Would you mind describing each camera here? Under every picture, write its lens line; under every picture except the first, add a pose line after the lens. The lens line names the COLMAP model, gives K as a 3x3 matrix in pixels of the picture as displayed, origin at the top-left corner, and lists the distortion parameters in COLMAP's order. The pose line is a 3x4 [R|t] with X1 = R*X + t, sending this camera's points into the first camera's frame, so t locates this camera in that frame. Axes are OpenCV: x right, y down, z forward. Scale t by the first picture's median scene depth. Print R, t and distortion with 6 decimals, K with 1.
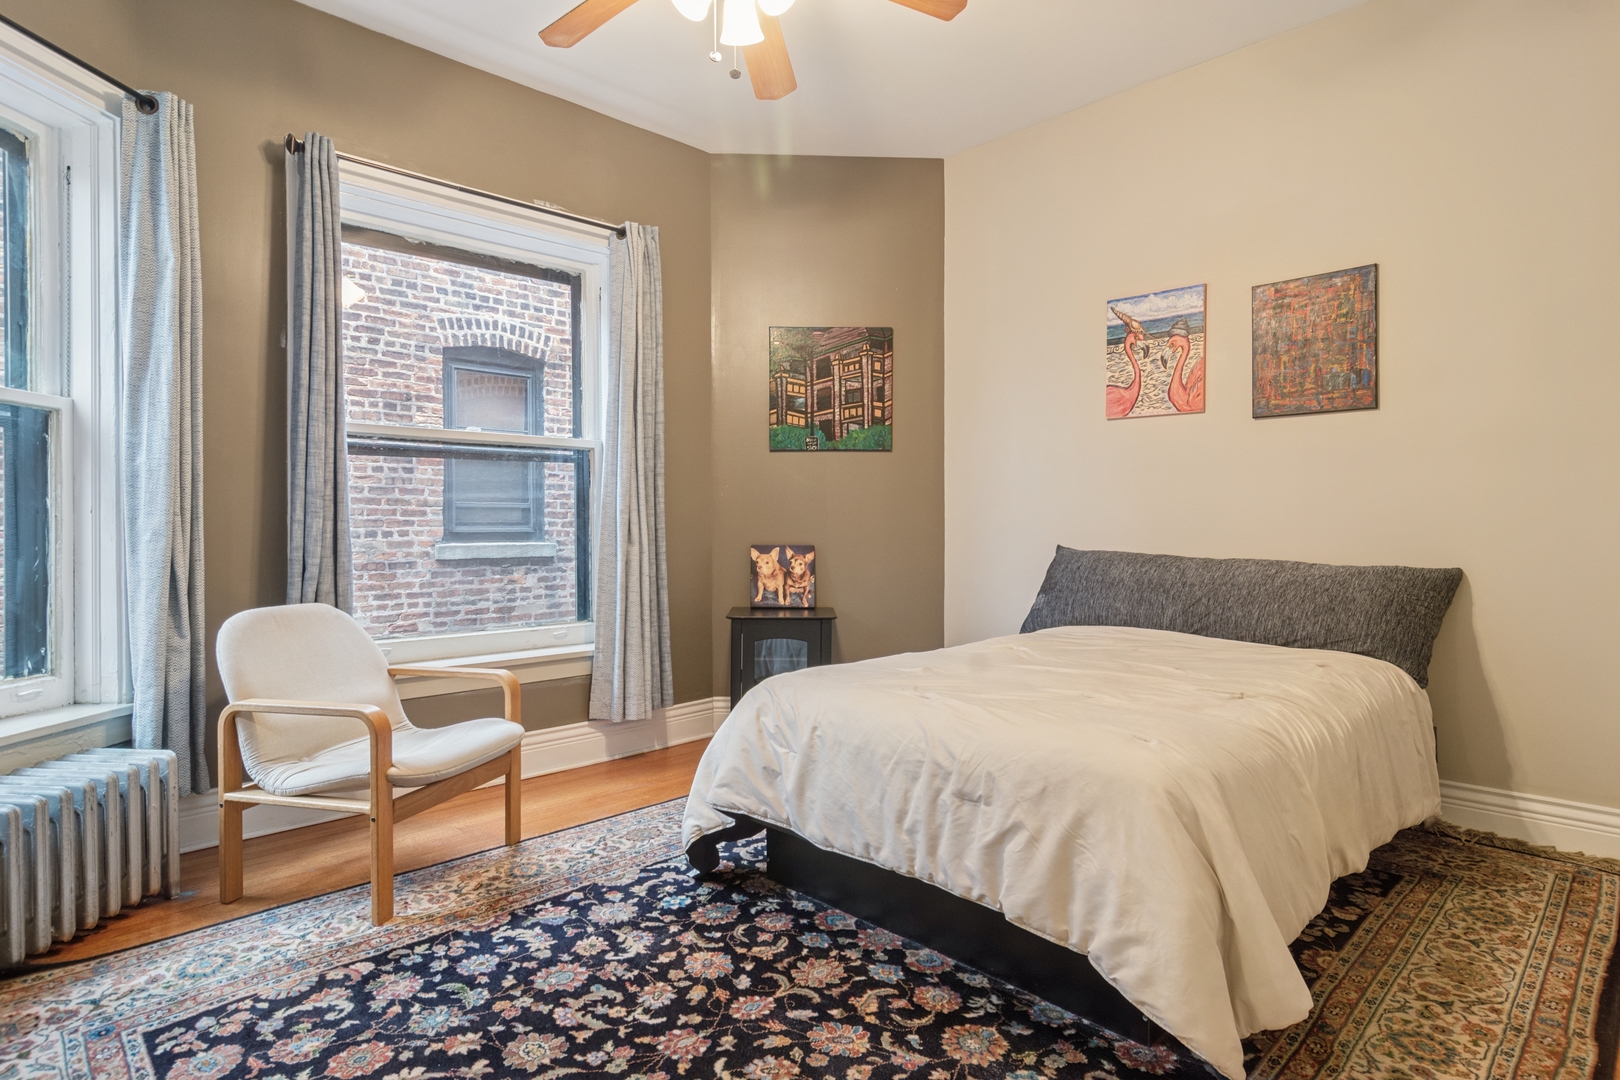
lens RADIAL K [[775.5, 0, 808.2], [0, 775.5, 524.7], [0, 0, 1]] dist [0.001094, 0.000332]
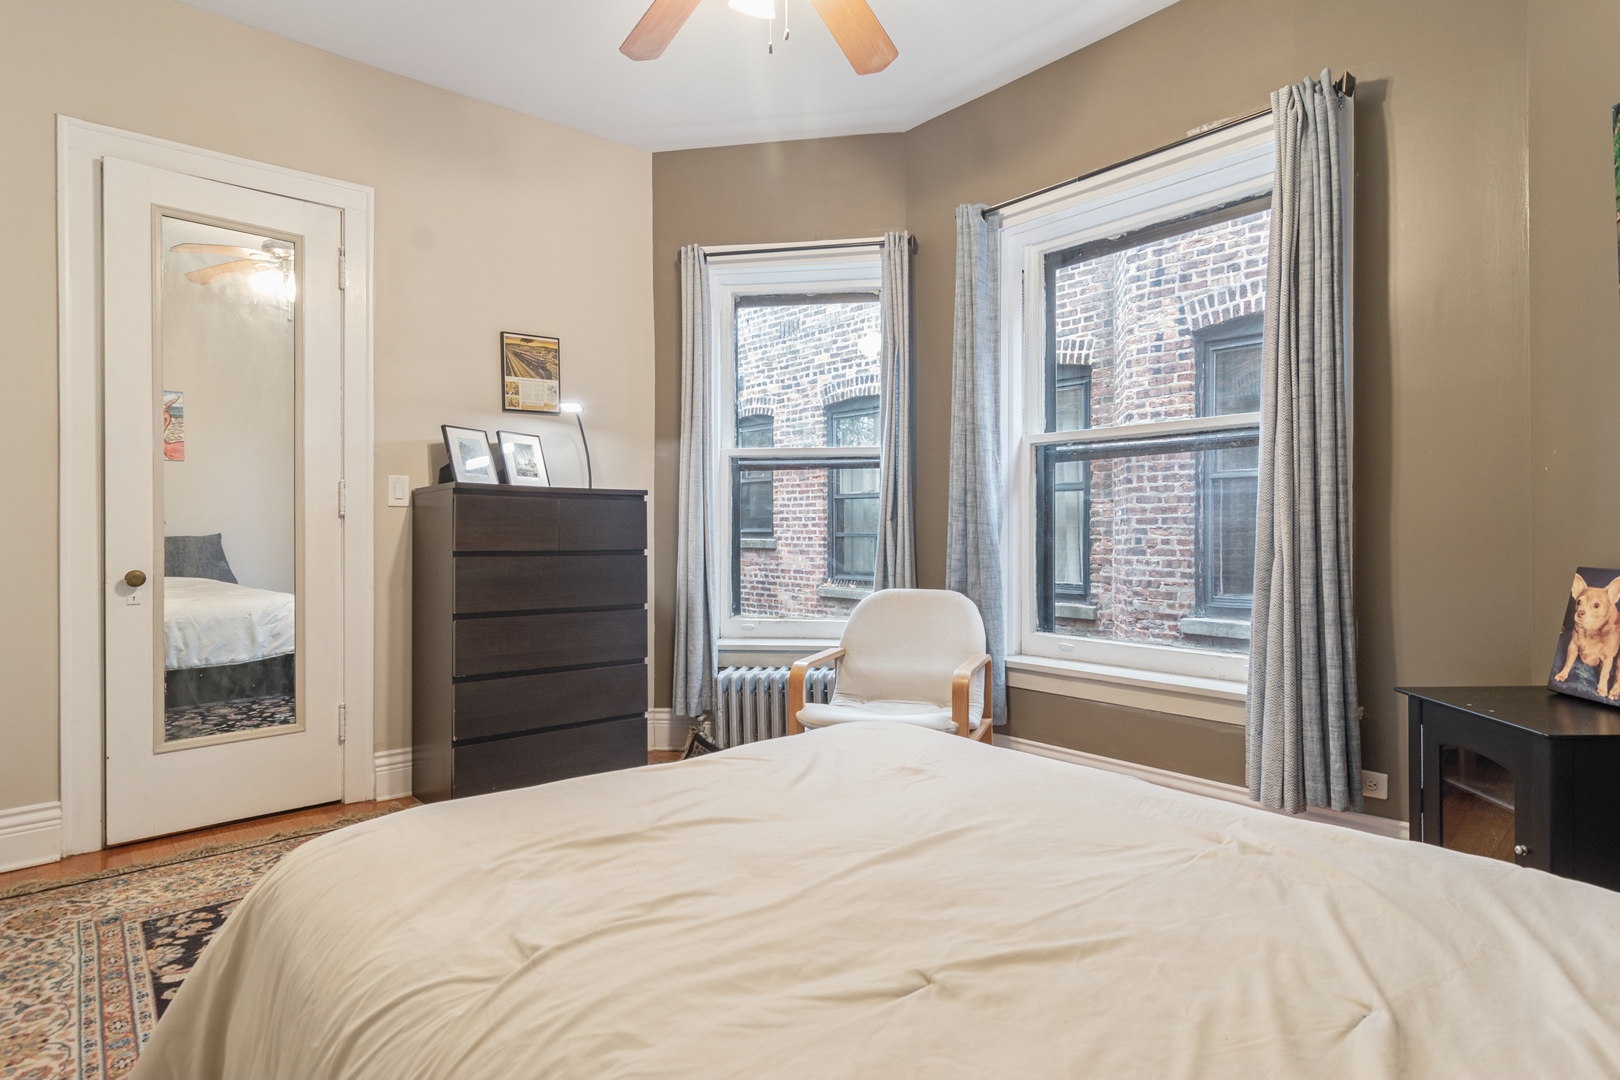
lens RADIAL K [[867.4, 0, 806.5], [0, 867.4, 529.9], [0, 0, 1]] dist [-0.000493, -0.000914]
pose [[-0.018603, 0.004934, -0.999815, 0.580345], [0.002902, 0.999984, 0.004881, -0.002160], [0.999823, -0.002810, -0.018617, 0.615628]]
